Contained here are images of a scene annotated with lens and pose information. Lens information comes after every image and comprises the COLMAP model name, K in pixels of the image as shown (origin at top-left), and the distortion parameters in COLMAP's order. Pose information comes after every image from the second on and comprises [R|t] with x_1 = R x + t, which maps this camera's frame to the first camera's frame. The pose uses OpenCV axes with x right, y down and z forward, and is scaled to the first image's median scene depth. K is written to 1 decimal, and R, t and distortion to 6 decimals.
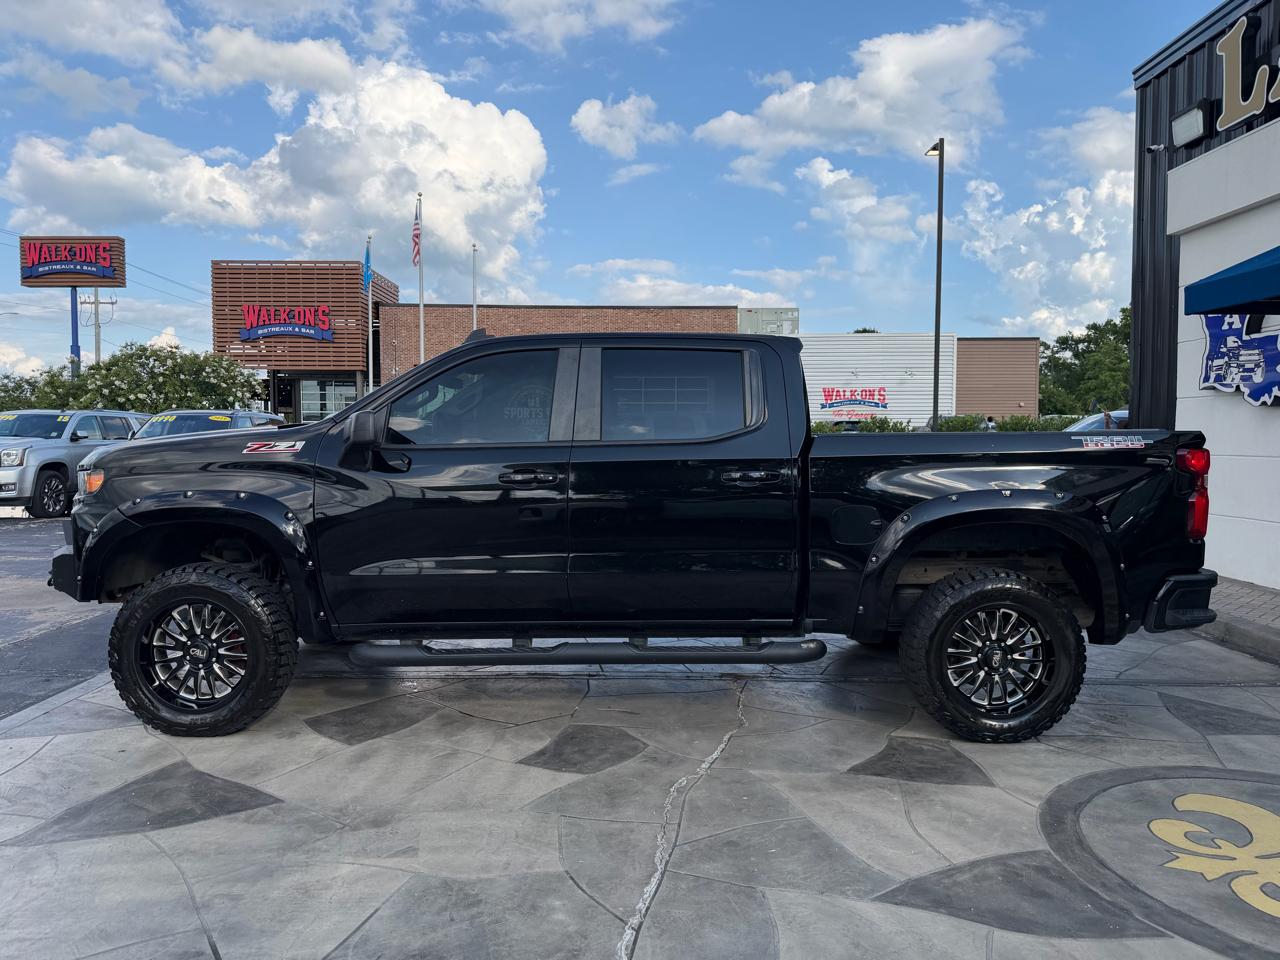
lens RADIAL K [[903.6, 0, 641.8], [0, 903.6, 482.9], [0, 0, 1]] dist [0.026489, -0.039923]
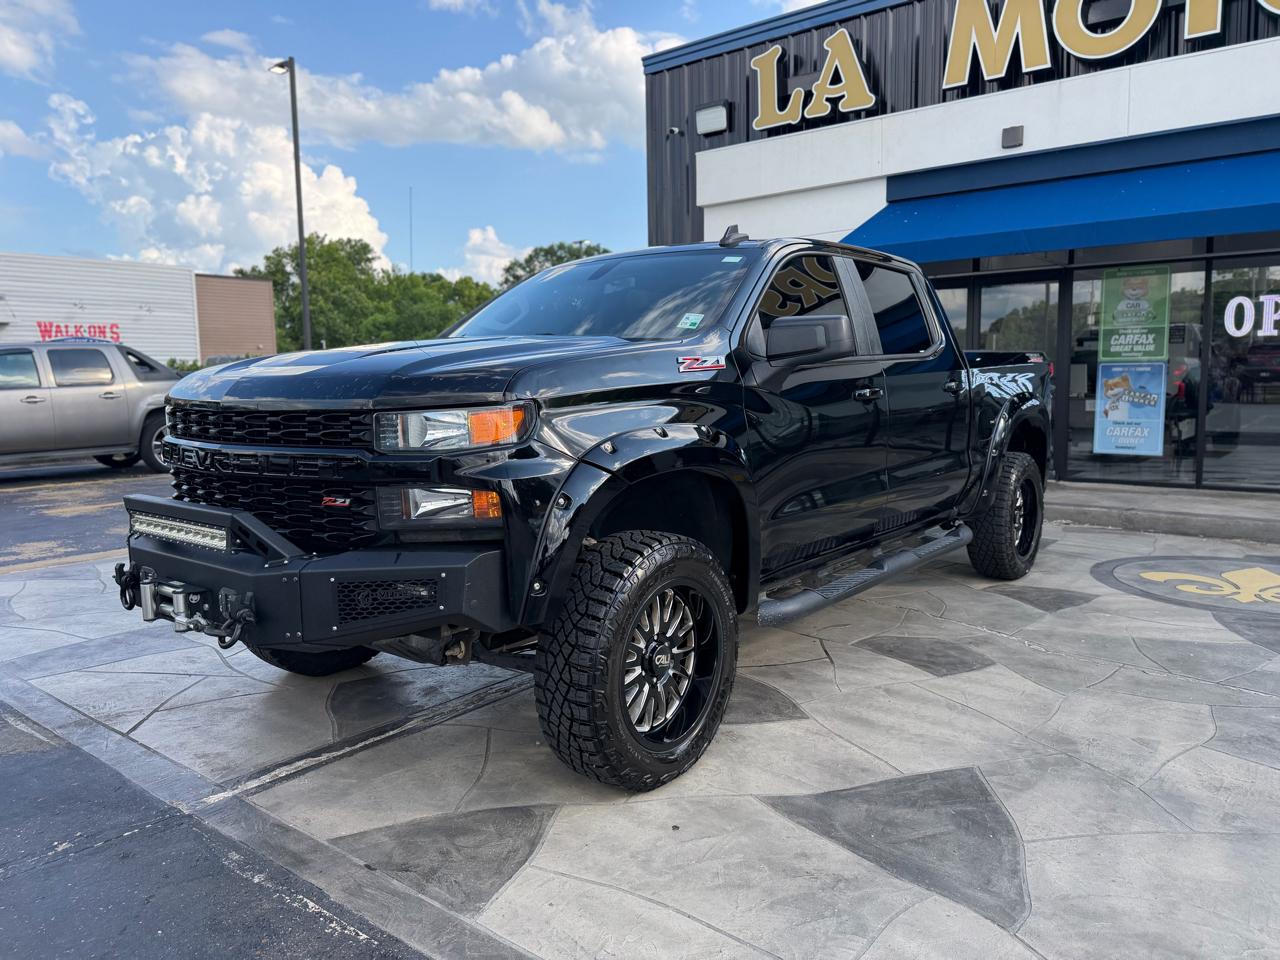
lens RADIAL K [[903.6, 0, 647.4], [0, 903.6, 480.6], [0, 0, 1]] dist [0.026489, -0.039923]
pose [[0.623205, -0.099095, 0.775755, -1.040741], [0.055152, 0.995039, 0.082800, -0.004999], [-0.780111, -0.008817, 0.625578, 0.601239]]
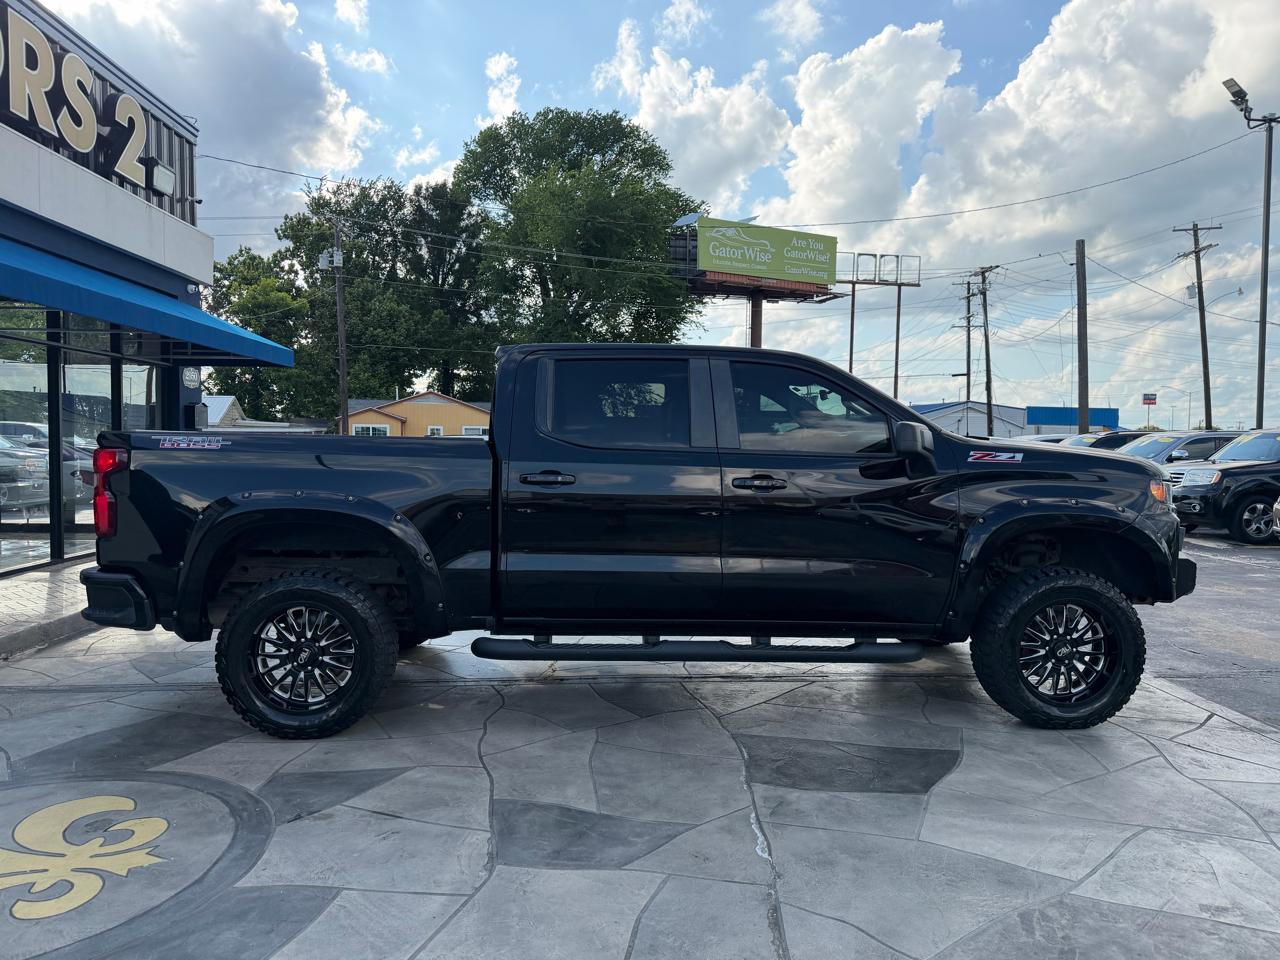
lens RADIAL K [[903.6, 0, 643.6], [0, 903.6, 481.3], [0, 0, 1]] dist [0.026489, -0.039923]
pose [[-0.998807, -0.010140, -0.047774, 0.059224], [-0.014227, 0.996194, 0.085990, -0.122371], [0.046720, 0.086567, -0.995150, 2.561091]]
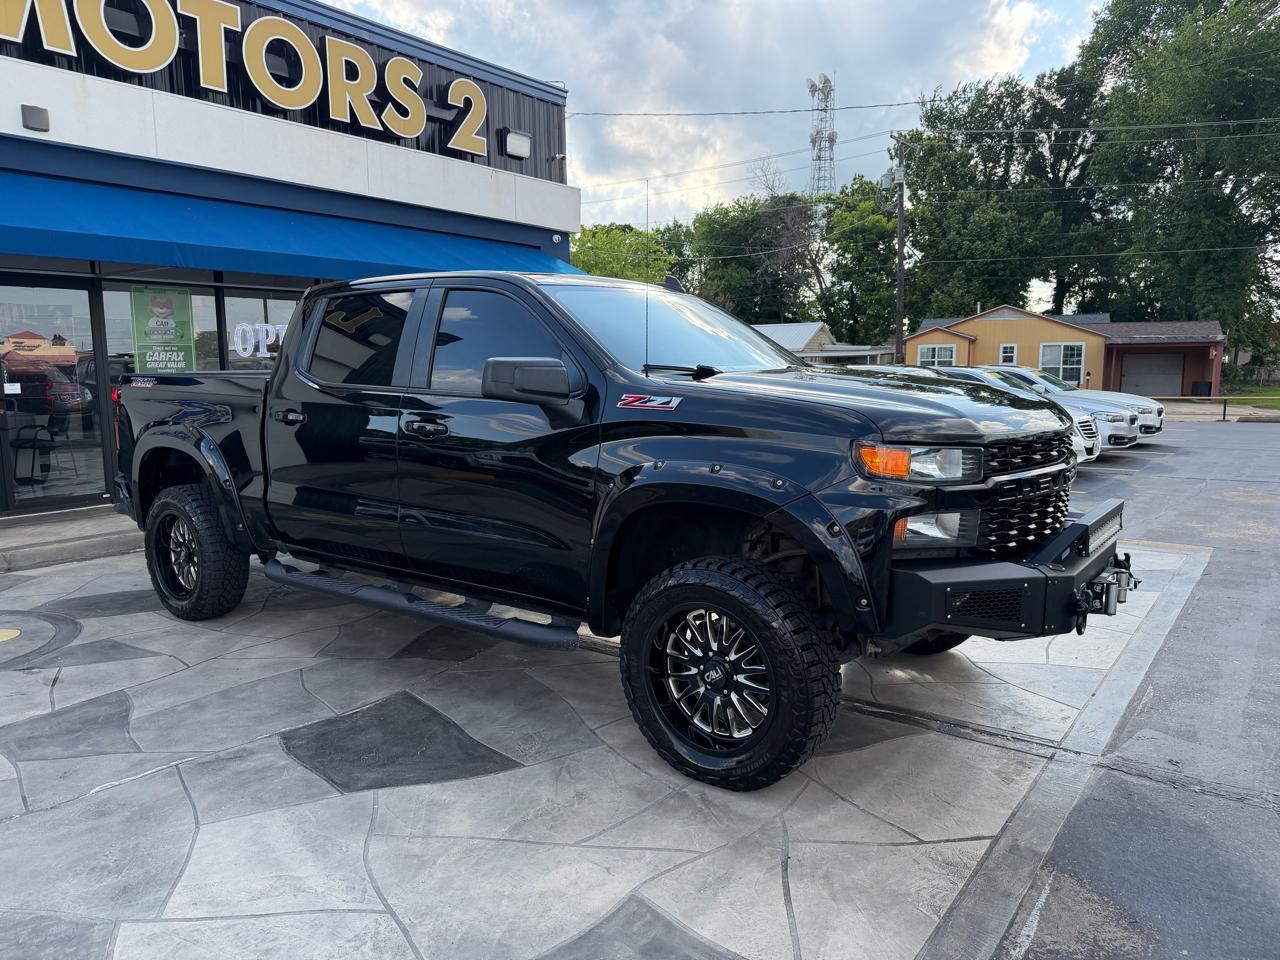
lens RADIAL K [[903.6, 0, 634.6], [0, 903.6, 481.1], [0, 0, 1]] dist [0.026489, -0.039923]
pose [[-0.796346, -0.074181, 0.600276, -0.898624], [0.033538, 0.985508, 0.166280, -0.124805], [-0.603911, 0.152548, -0.782317, 2.130031]]
